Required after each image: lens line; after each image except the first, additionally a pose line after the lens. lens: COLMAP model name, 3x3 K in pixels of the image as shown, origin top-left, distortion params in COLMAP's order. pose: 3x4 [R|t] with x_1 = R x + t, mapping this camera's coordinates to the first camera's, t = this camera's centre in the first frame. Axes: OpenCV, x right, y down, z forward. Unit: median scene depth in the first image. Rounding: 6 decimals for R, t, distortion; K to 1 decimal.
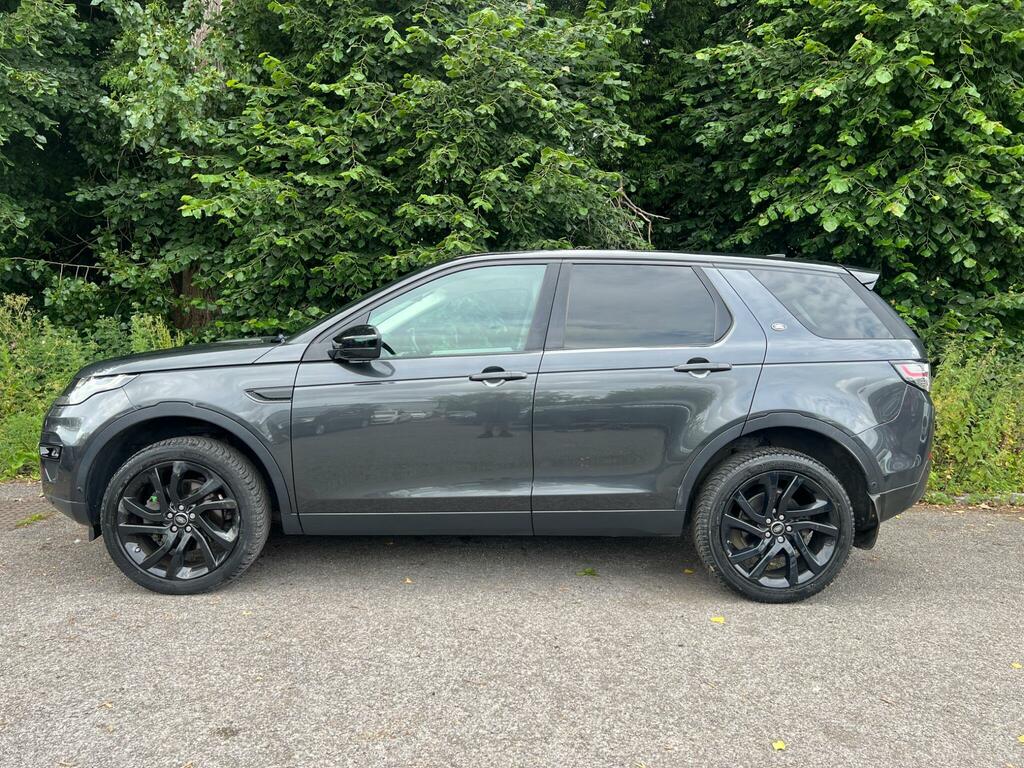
lens RADIAL K [[766.0, 0, 512.0], [0, 766.0, 384.0], [0, 0, 1]] dist [0.050171, -0.062842]
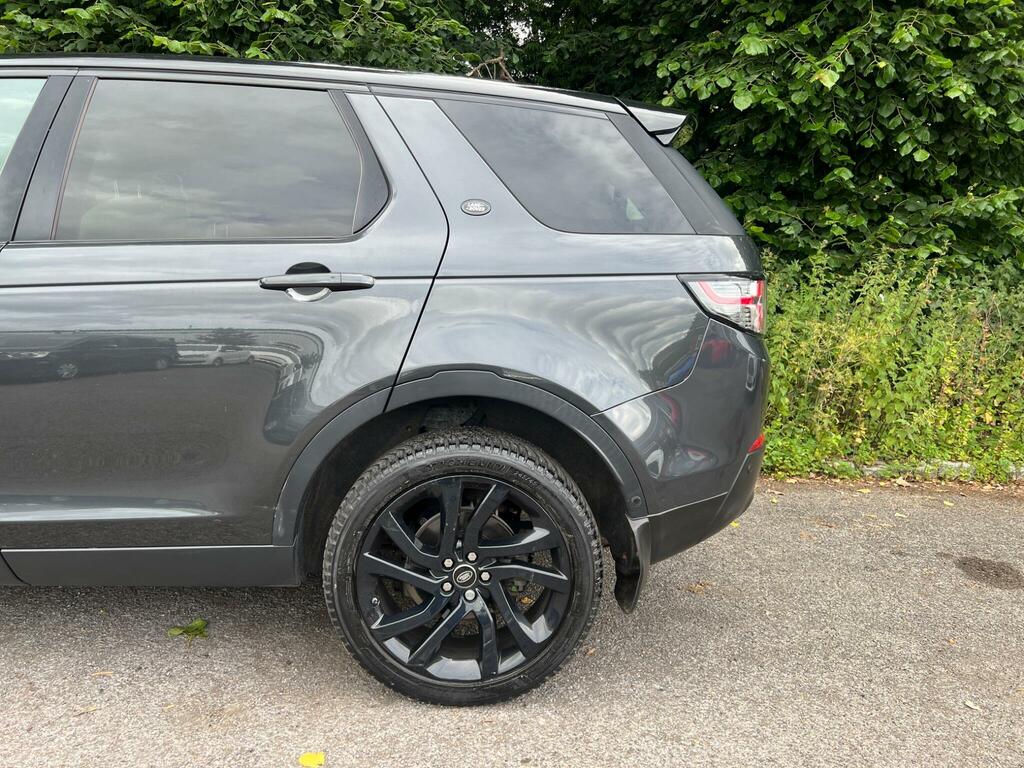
lens RADIAL K [[766.0, 0, 512.0], [0, 766.0, 384.0], [0, 0, 1]] dist [0.050171, -0.062842]
pose [[0.999777, 0.010467, 0.018320, 0.171237], [-0.012268, 0.994800, 0.101102, -0.003118], [-0.017167, -0.101304, 0.994707, 0.216155]]
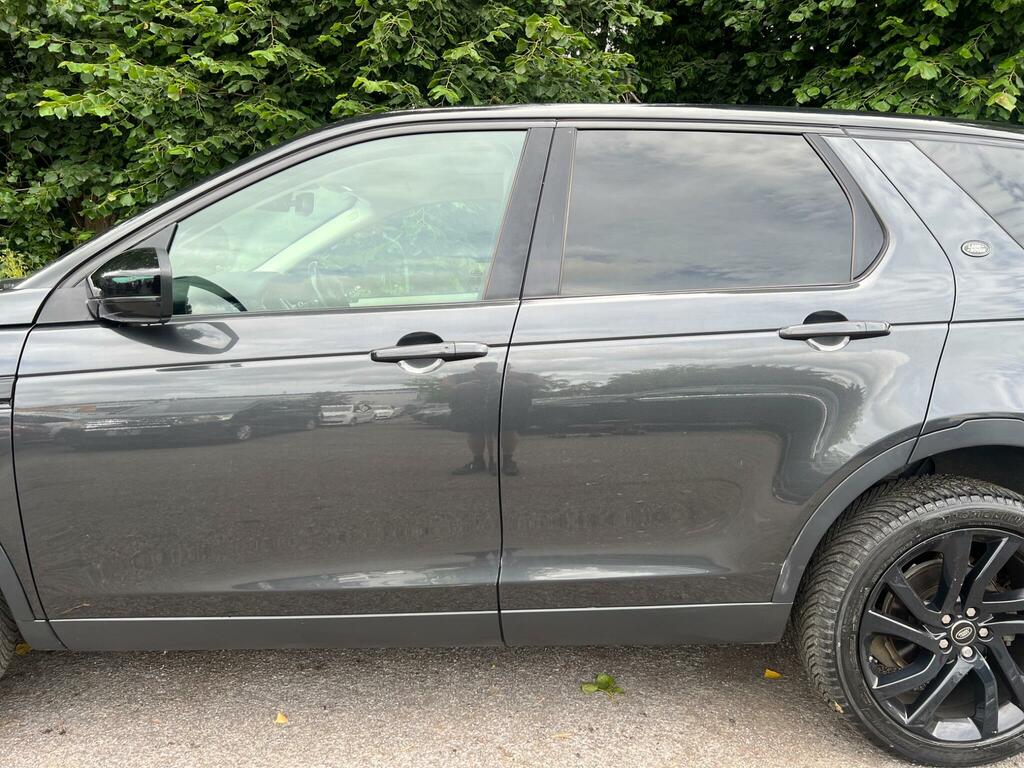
lens RADIAL K [[766.2, 0, 510.9], [0, 766.2, 387.7], [0, 0, 1]] dist [0.048710, -0.057898]
pose [[0.999938, -0.008354, 0.007368, 0.014205], [0.007764, 0.997020, 0.076752, -0.011324], [-0.007987, -0.076690, 0.997023, 0.225598]]
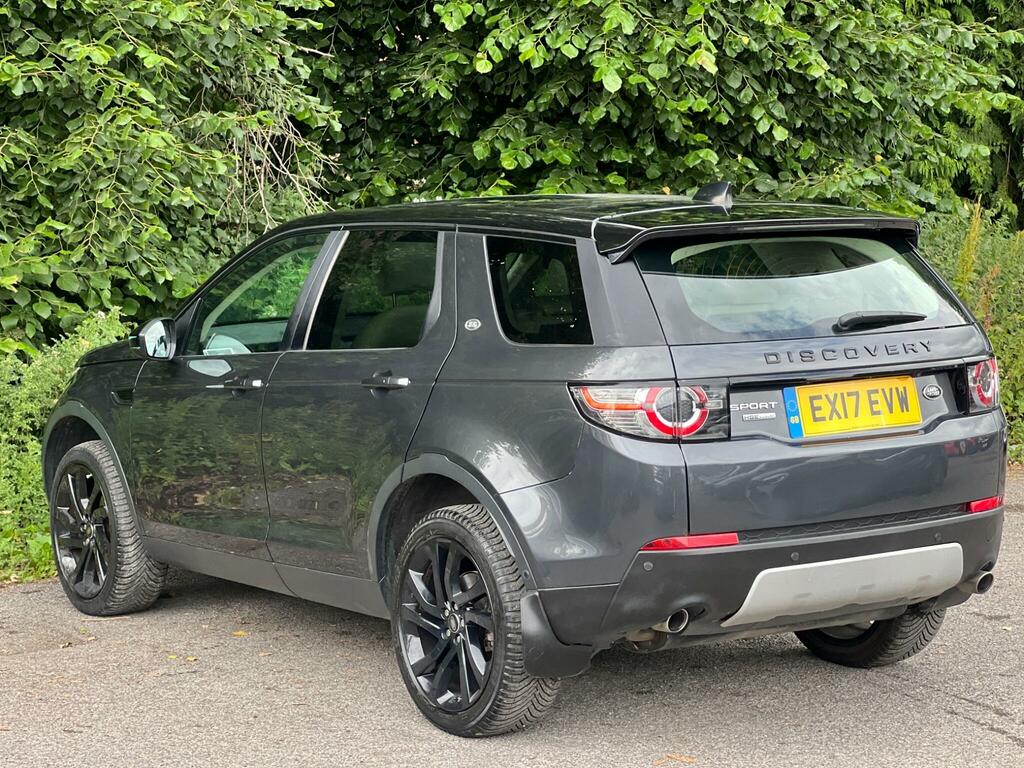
lens RADIAL K [[2246.6, 0, 512.4], [0, 2246.6, 332.3], [0, 0, 1]] dist [0.273121, -0.187767]
pose [[0.830007, -0.078672, 0.552177, -0.683252], [0.076335, 0.996709, 0.027264, -0.055509], [-0.552505, 0.019521, 0.833281, -0.488753]]
